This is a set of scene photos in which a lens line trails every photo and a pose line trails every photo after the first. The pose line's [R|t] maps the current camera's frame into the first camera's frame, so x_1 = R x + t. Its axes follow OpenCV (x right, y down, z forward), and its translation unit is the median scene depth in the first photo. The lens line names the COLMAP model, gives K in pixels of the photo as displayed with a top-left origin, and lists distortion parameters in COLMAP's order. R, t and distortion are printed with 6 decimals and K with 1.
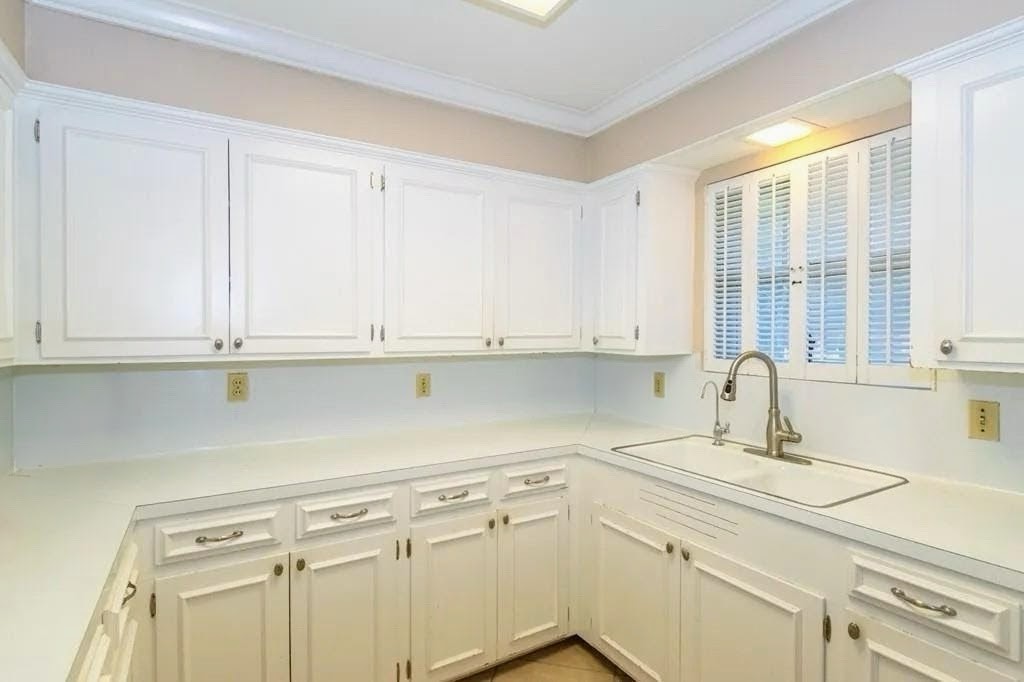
lens RADIAL K [[508.0, 0, 511.0], [0, 508.0, 330.8], [0, 0, 1]] dist [-0.001737, 0.000085]
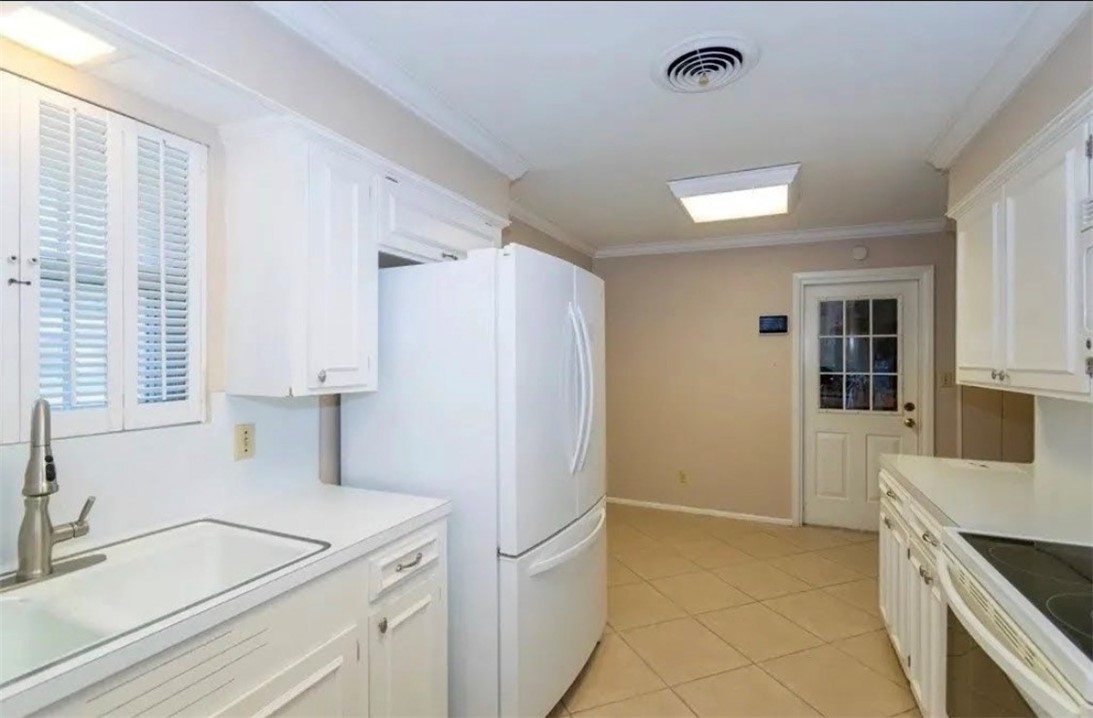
lens RADIAL K [[523.4, 0, 545.0], [0, 523.4, 356.2], [0, 0, 1]] dist [0.000657, -0.000148]
pose [[-0.569027, 0.011198, 0.822243, -0.226287], [0.007007, 0.999937, -0.008769, 0.001423], [-0.822289, 0.000771, -0.569070, 0.631147]]
